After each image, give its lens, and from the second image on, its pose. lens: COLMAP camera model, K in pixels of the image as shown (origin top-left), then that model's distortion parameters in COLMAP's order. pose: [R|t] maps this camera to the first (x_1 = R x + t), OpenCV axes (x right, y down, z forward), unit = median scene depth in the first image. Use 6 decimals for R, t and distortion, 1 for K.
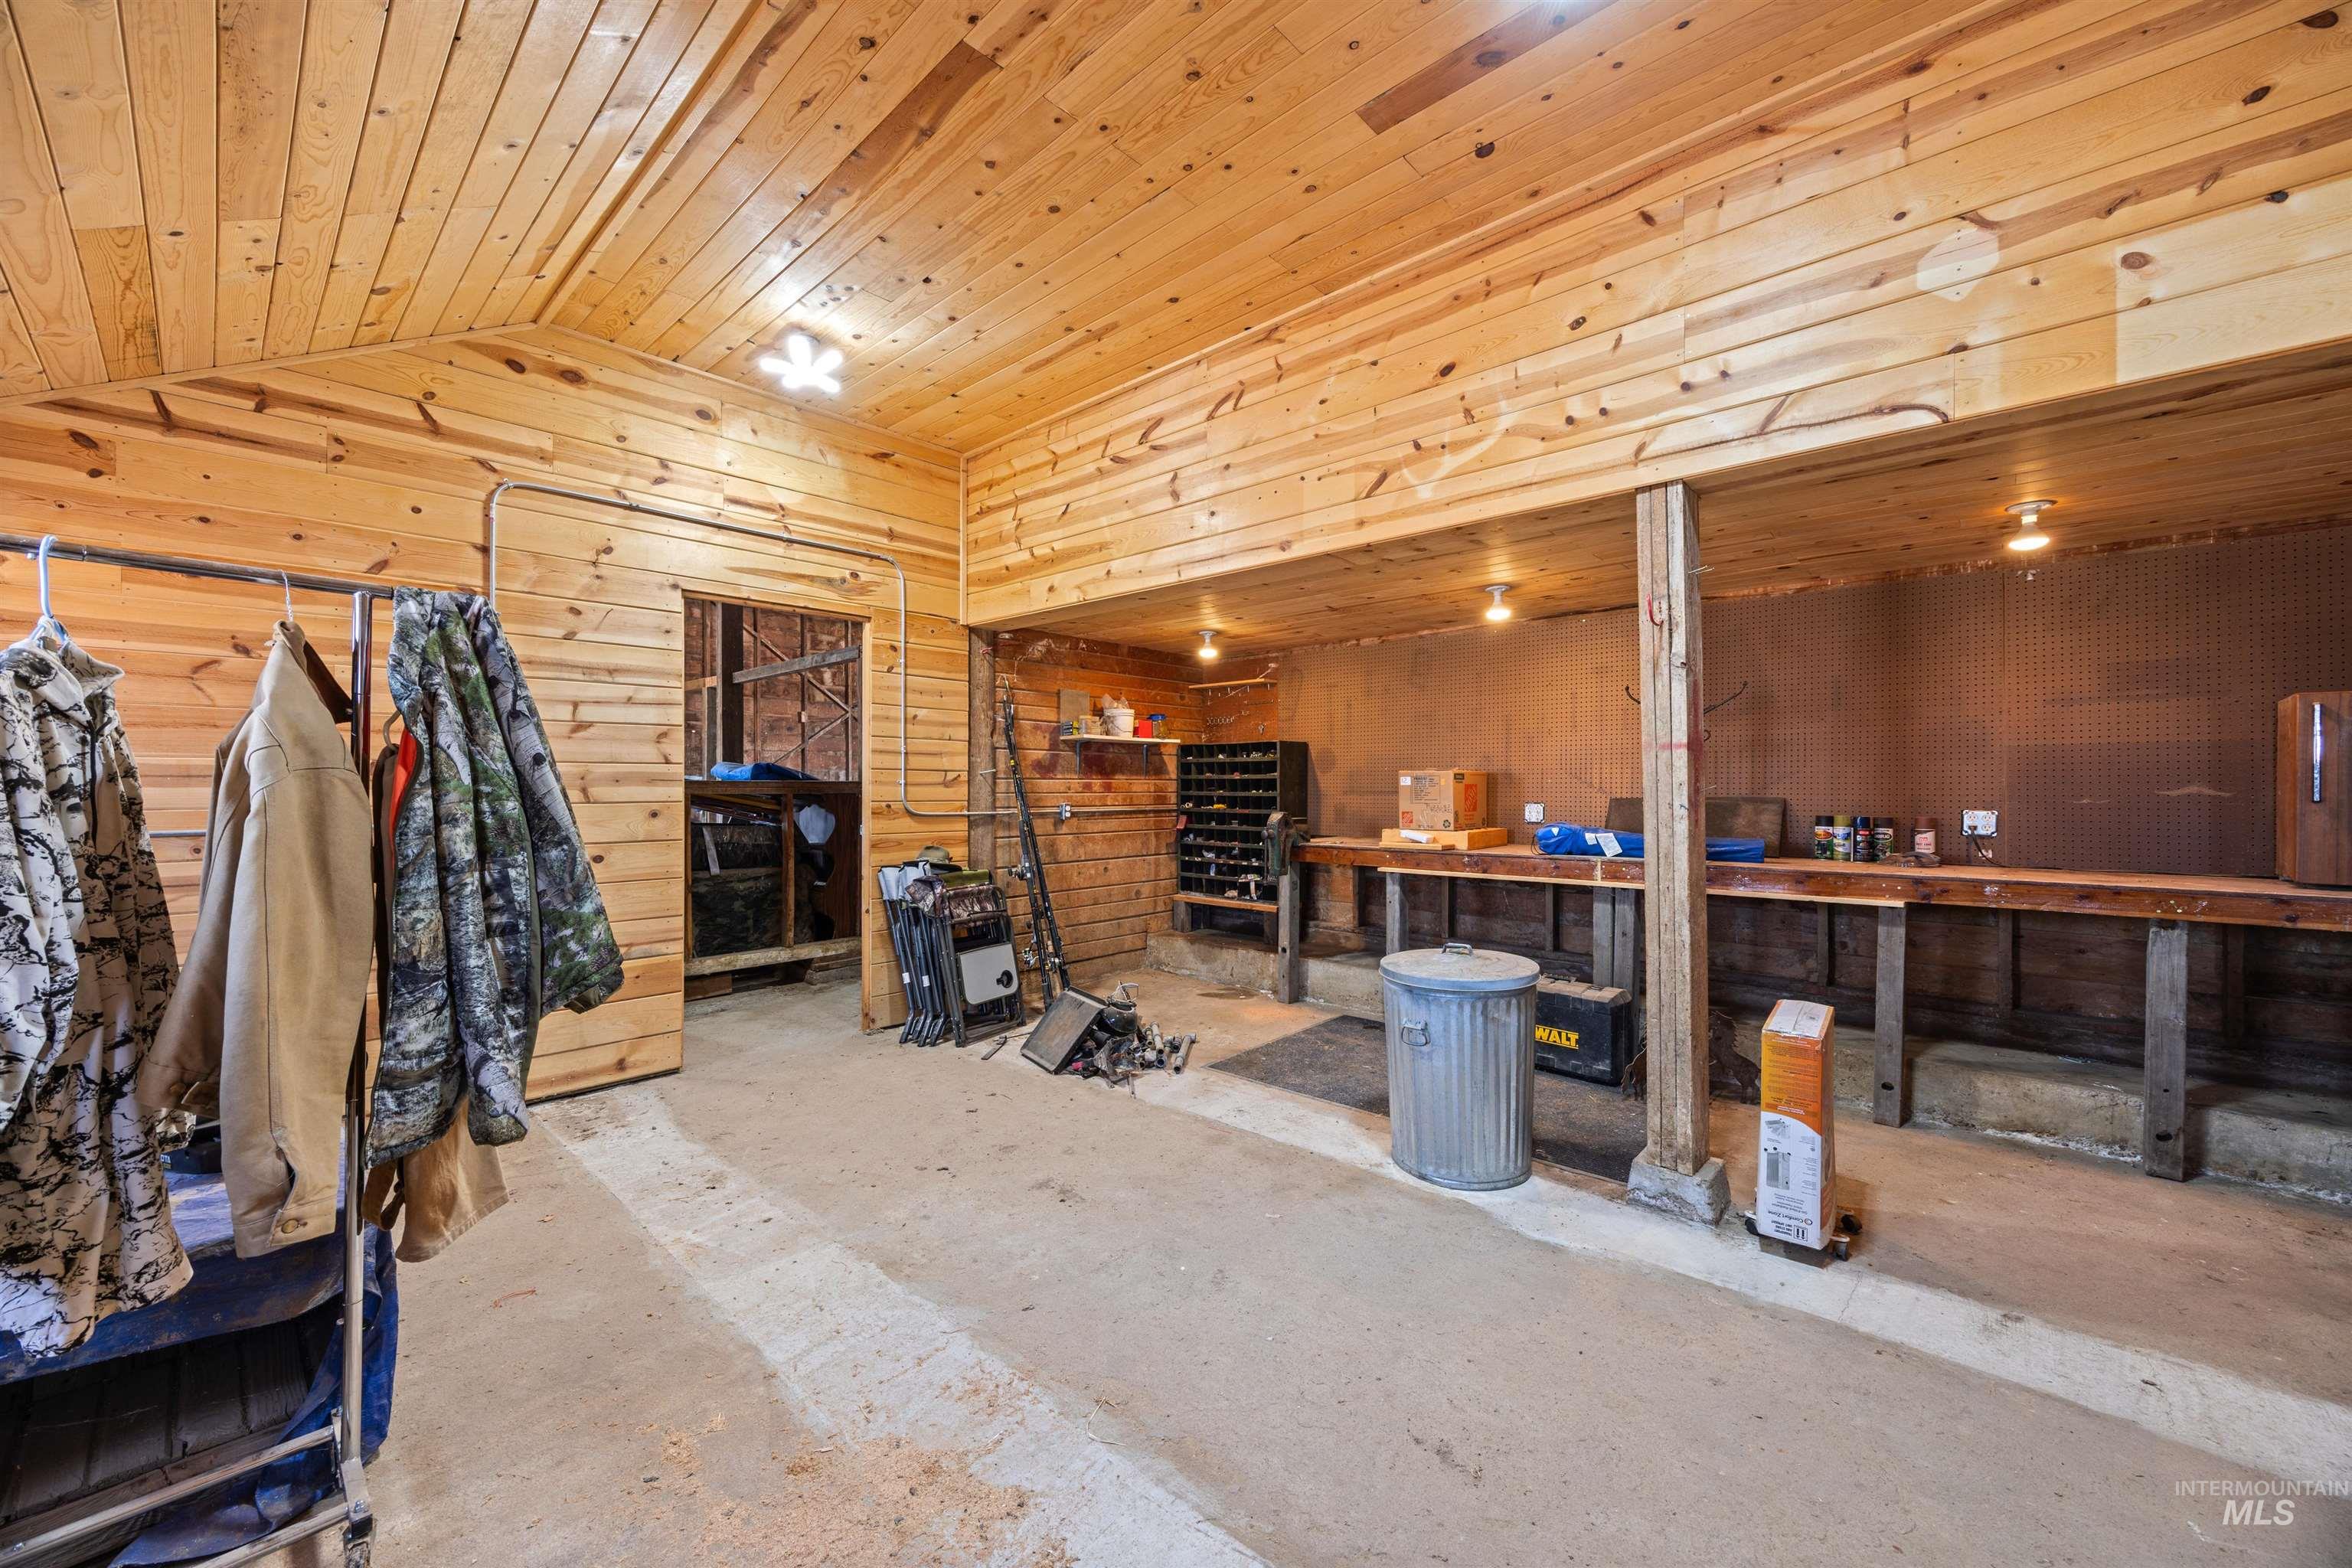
lens RADIAL K [[894.8, 0, 1164.4], [0, 894.8, 788.7], [0, 0, 1]] dist [0.001337, -0.000017]
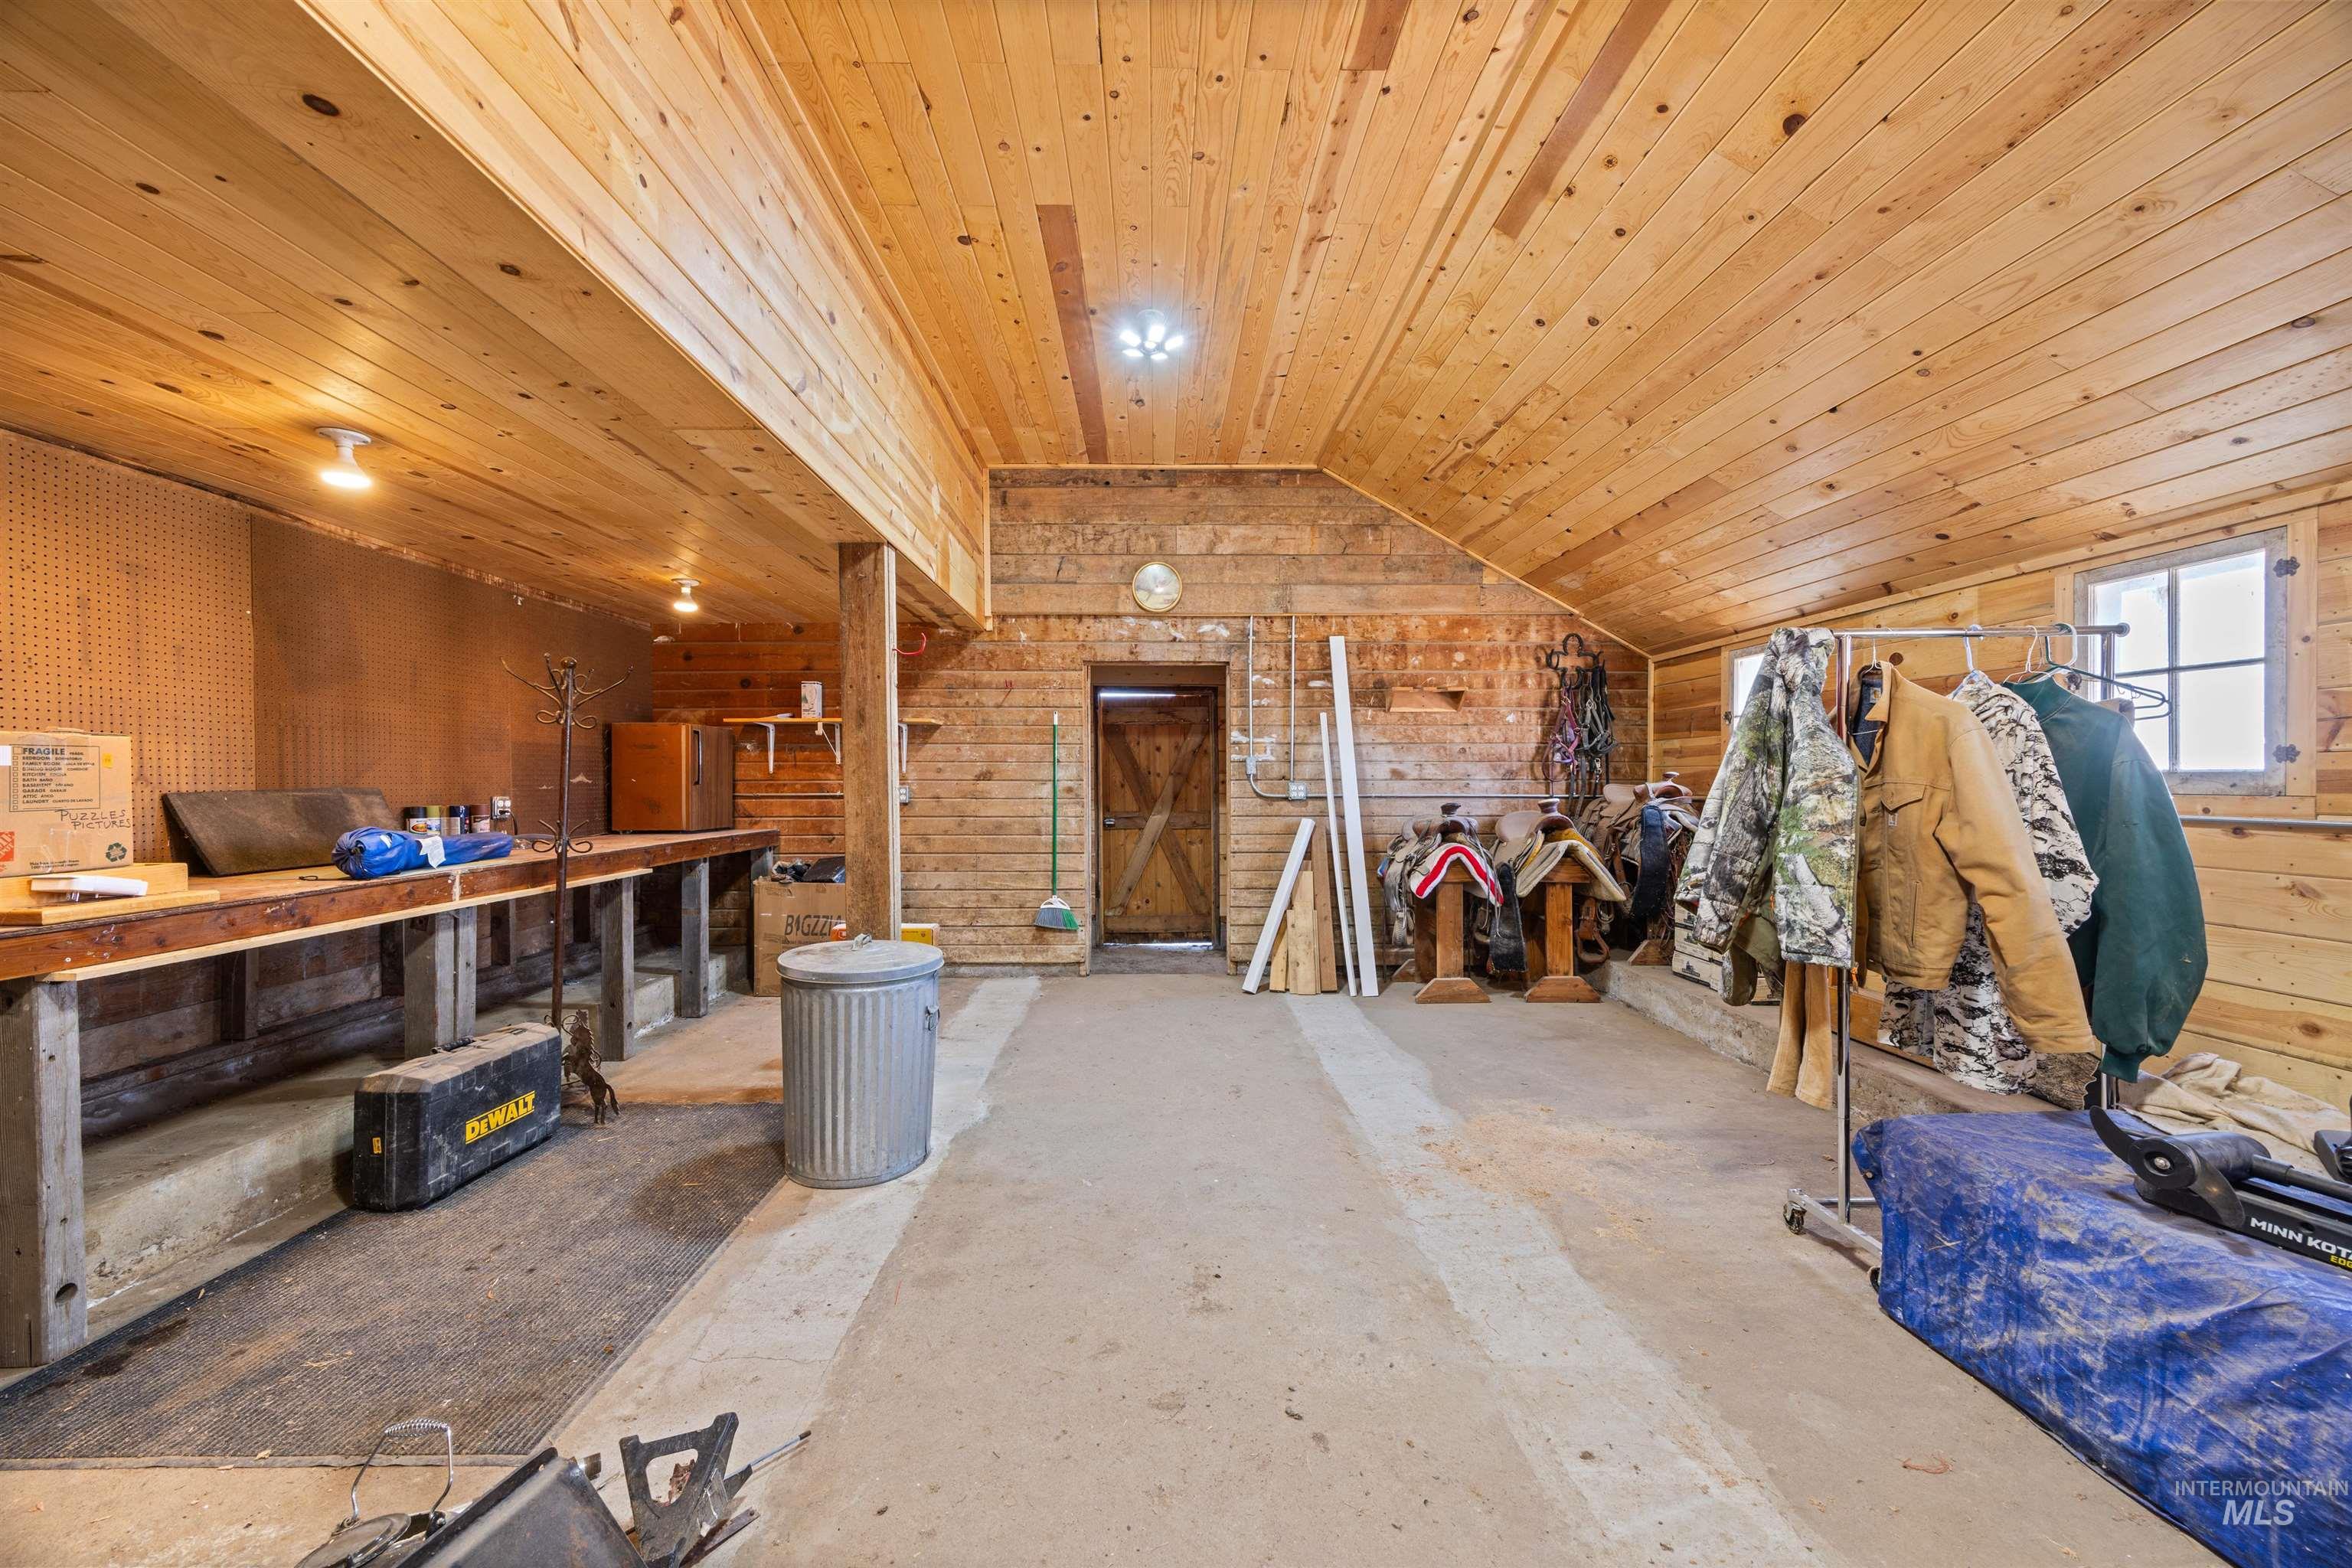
lens RADIAL K [[894.8, 0, 1162.3], [0, 894.8, 782.1], [0, 0, 1]] dist [0.001337, -0.000017]
pose [[-0.696729, -0.002103, 0.717332, -0.619022], [0.000572, 0.999994, 0.003486, 0.002761], [-0.717334, 0.002839, -0.696723, 1.490438]]
